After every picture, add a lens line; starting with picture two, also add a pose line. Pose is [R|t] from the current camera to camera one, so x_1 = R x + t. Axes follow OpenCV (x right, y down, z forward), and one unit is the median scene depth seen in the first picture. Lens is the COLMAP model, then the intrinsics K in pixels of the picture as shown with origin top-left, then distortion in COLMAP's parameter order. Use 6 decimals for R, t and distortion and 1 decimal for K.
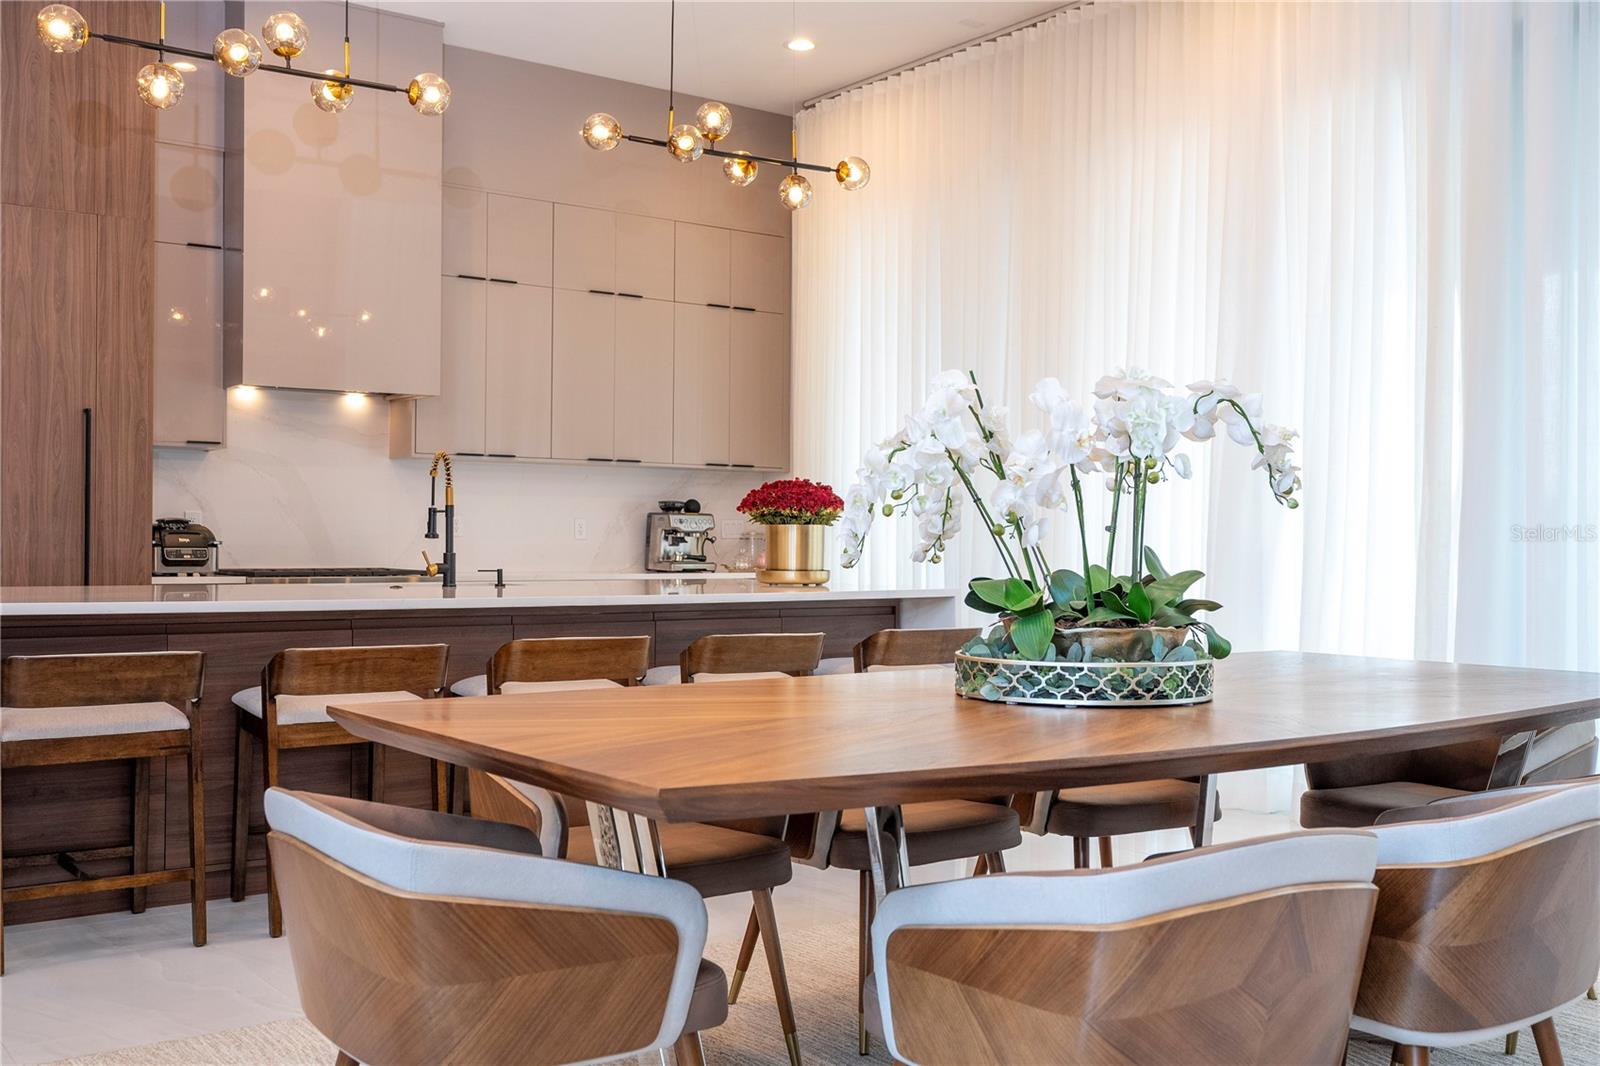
lens RADIAL K [[1562.9, 0, 805.1], [0, 1562.9, 533.5], [0, 0, 1]] dist [0.011772, 0.000000]
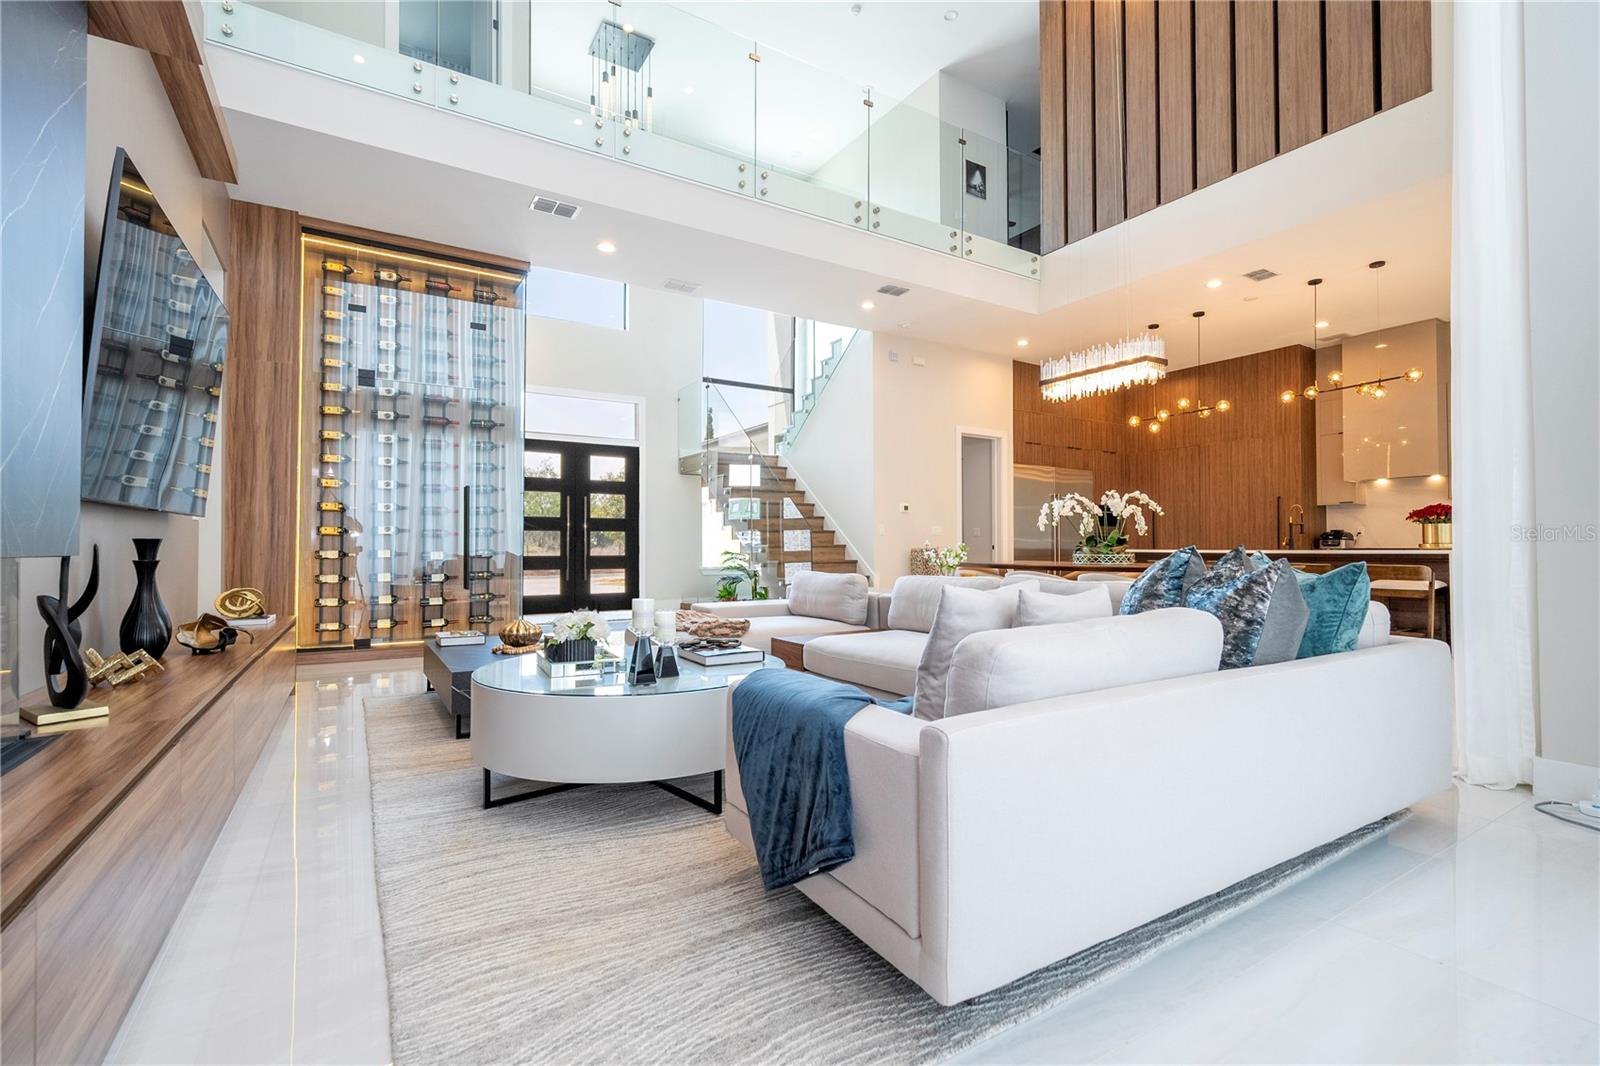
lens RADIAL K [[720.7, 0, 811.0], [0, 720.7, 534.3], [0, 0, 1]] dist [-0.004515, 0.002519]
pose [[-0.076187, -0.025861, -0.996758, 1.180366], [0.003397, 0.999651, -0.026195, 0.035588], [0.997088, -0.005382, -0.076072, 0.173417]]
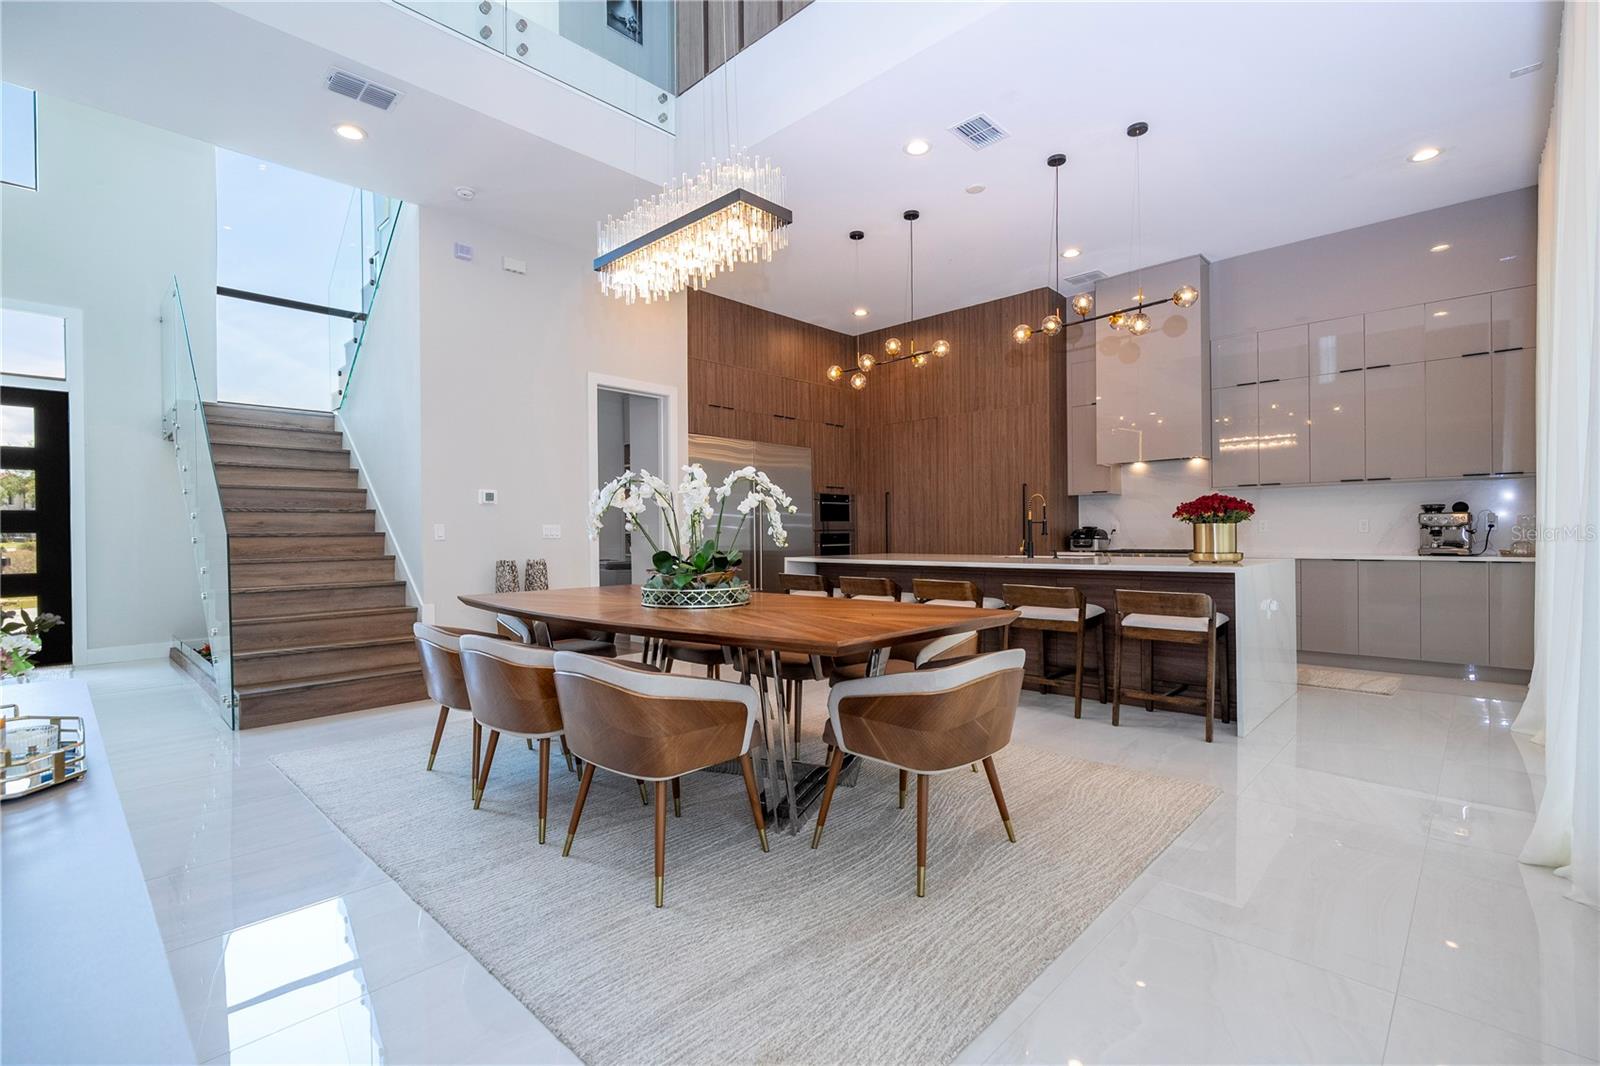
lens RADIAL K [[720.7, 0, 810.4], [0, 720.7, 533.6], [0, 0, 1]] dist [-0.004515, 0.002519]
pose [[0.172751, -0.010744, -0.984907, 0.665282], [0.013969, 0.999867, -0.008457, 0.004819], [0.984866, -0.012298, 0.172878, 0.511092]]
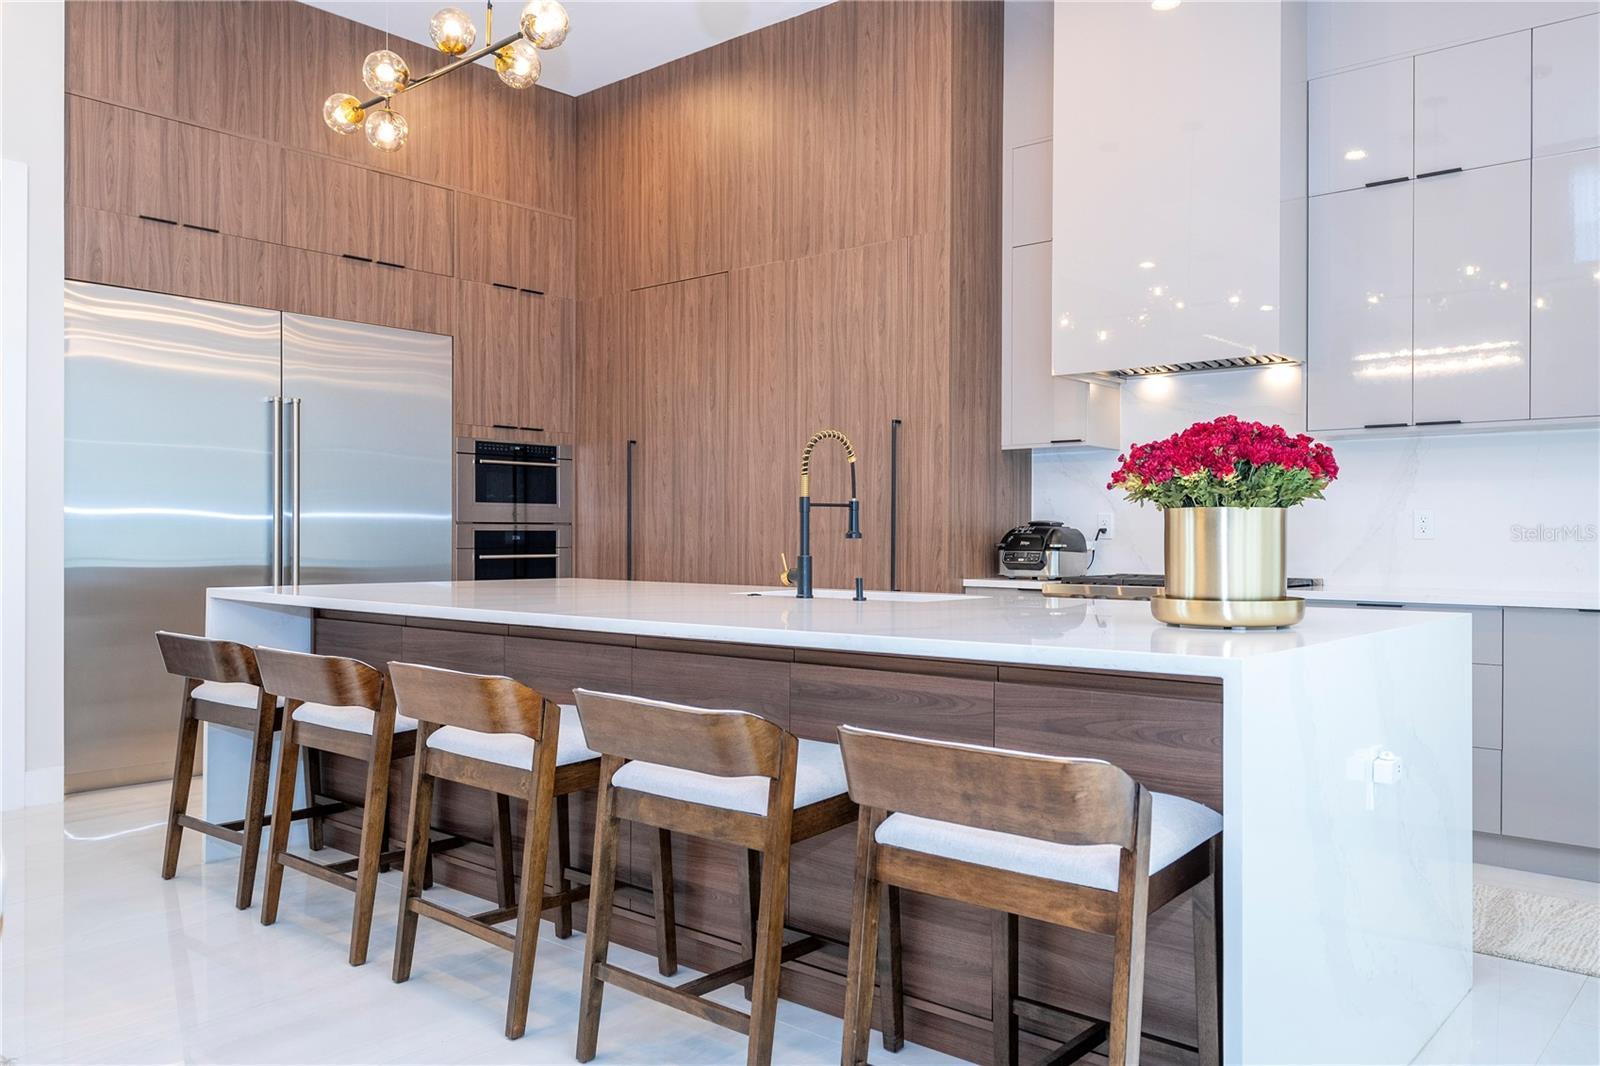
lens RADIAL K [[1215.2, 0, 808.9], [0, 1215.2, 536.6], [0, 0, 1]] dist [-0.004863, 0.009148]
pose [[0.224249, -0.006951, -0.974507, 0.370402], [0.001177, 0.999976, -0.006862, 0.006244], [0.974531, 0.000392, 0.224252, 0.826599]]
